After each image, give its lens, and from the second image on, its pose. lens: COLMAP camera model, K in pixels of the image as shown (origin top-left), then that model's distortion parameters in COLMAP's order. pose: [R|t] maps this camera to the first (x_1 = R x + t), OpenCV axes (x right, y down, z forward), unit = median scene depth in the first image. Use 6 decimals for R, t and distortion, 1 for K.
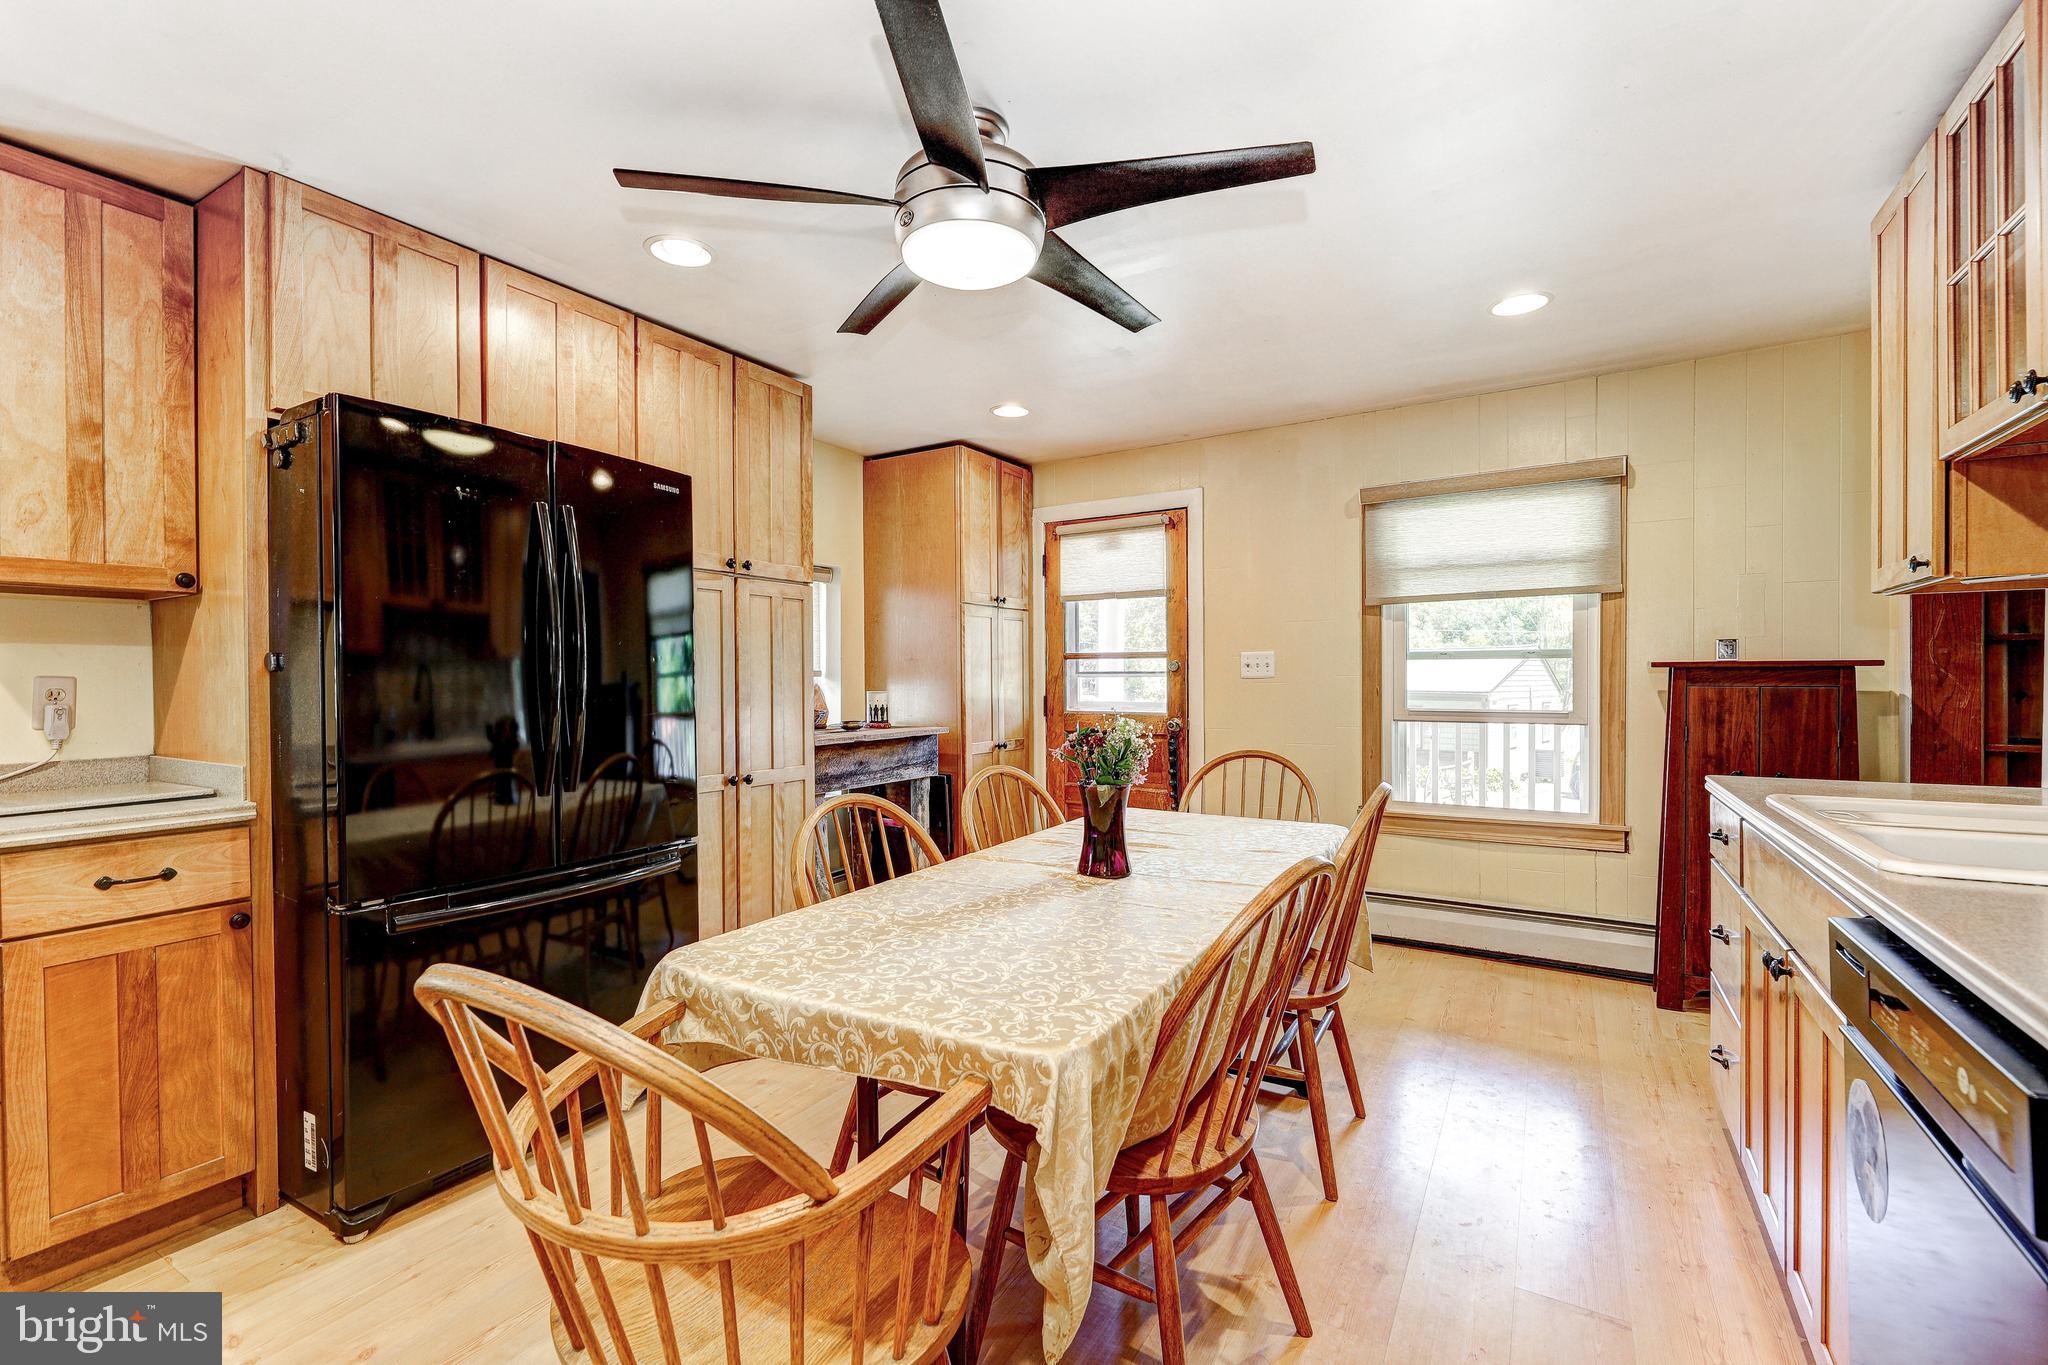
lens RADIAL K [[899.7, 0, 1027.9], [0, 899.7, 680.5], [0, 0, 1]] dist [0.004011, -0.003753]
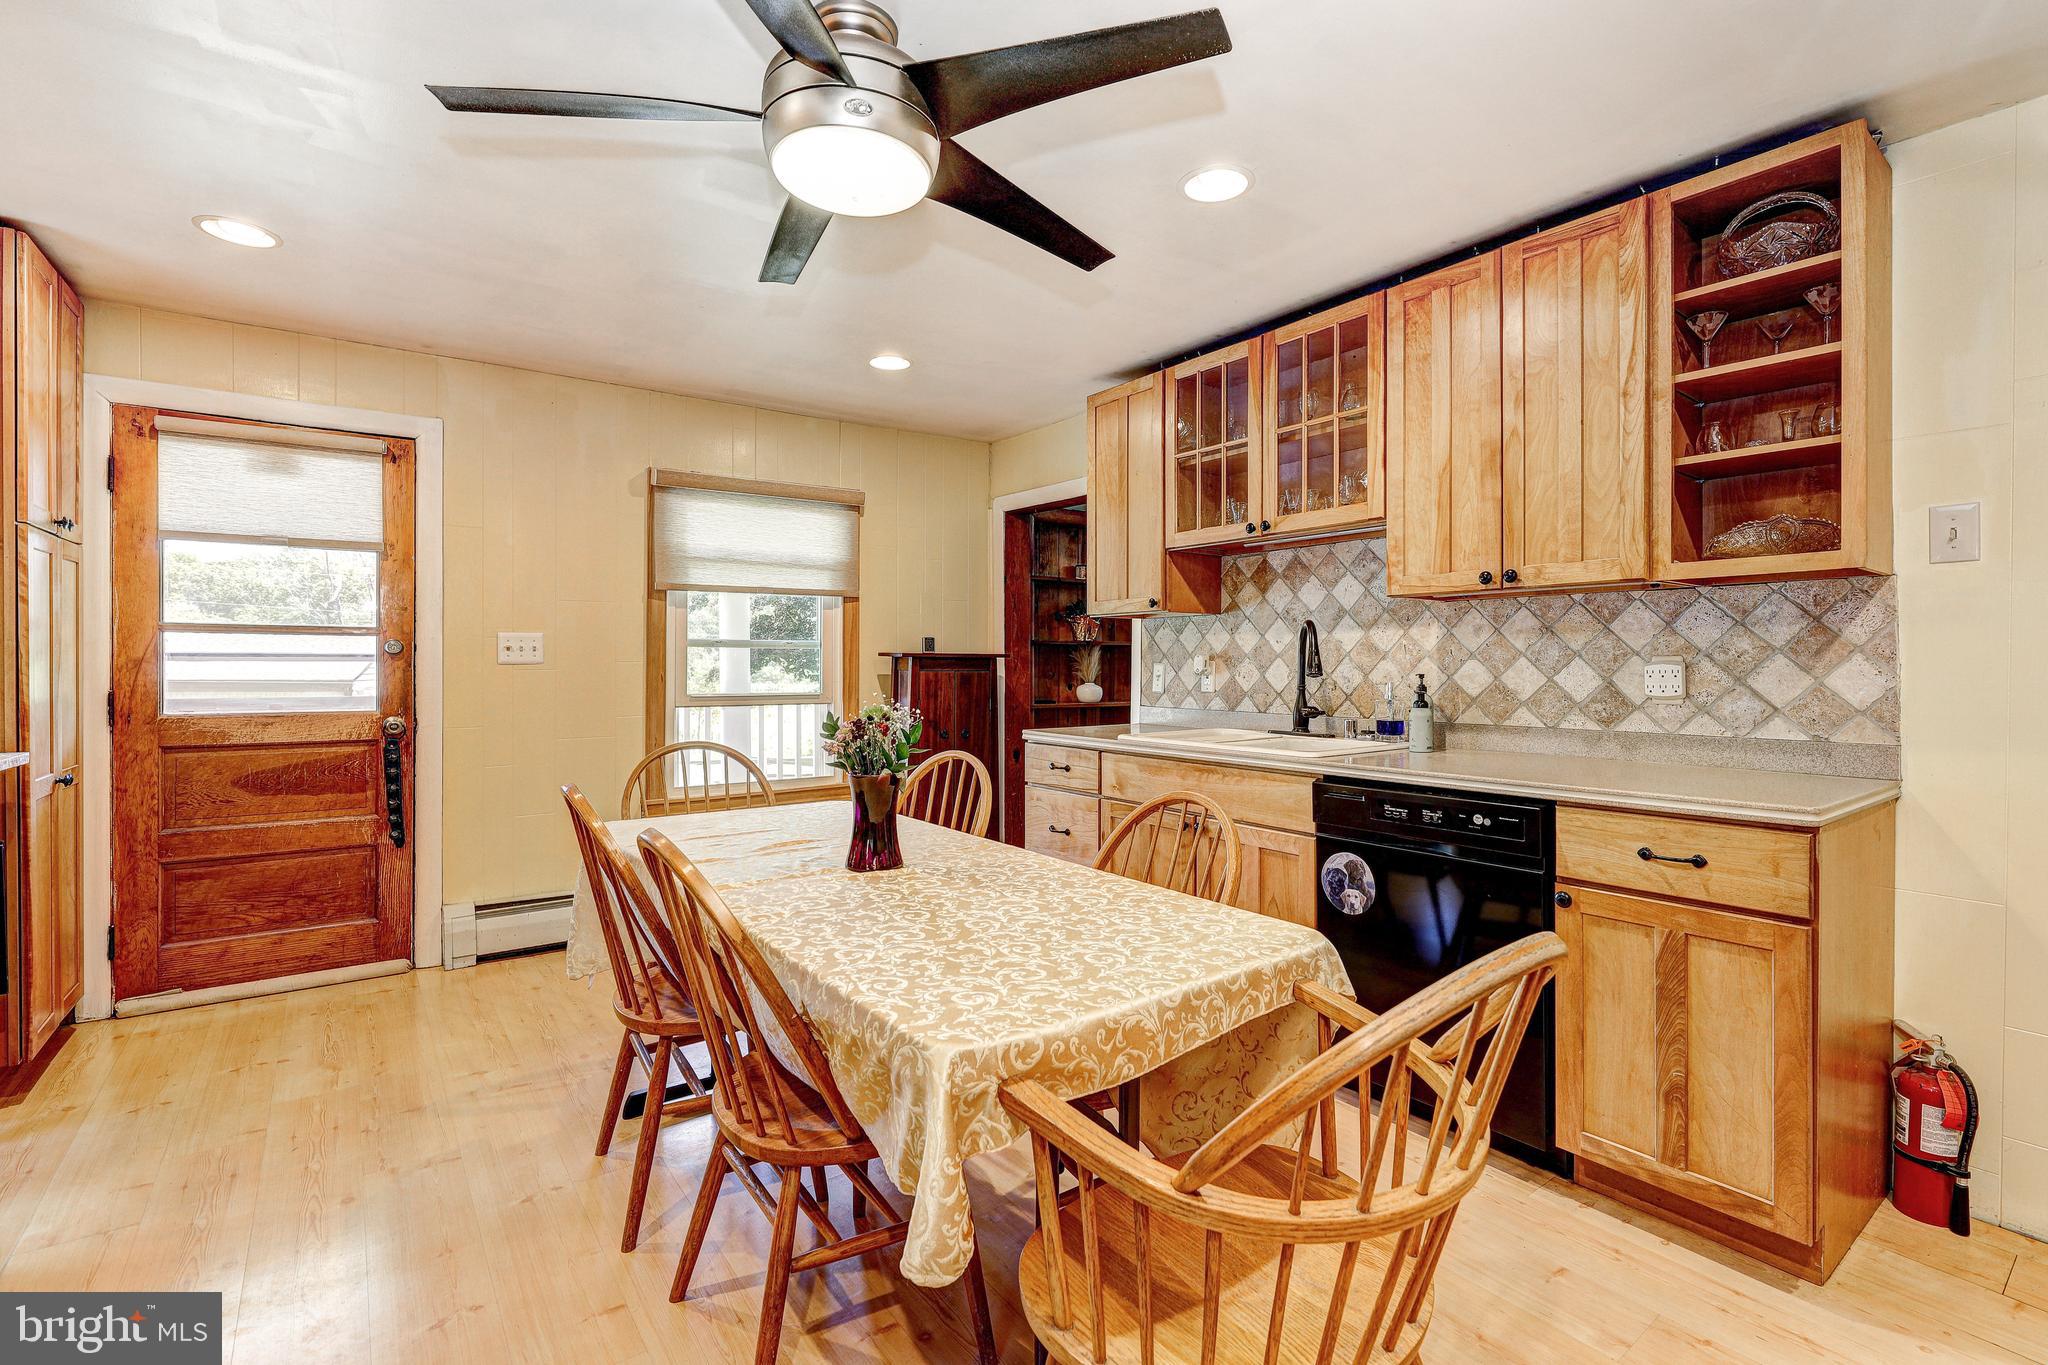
lens RADIAL K [[924.7, 0, 1024.0], [0, 924.7, 682.5], [0, 0, 1]] dist [0.004088, 0.000115]
pose [[0.369237, -0.015158, 0.929212, -0.413331], [-0.000146, 0.999866, 0.016369, 0.000609], [-0.929335, -0.006179, 0.369185, 0.260459]]
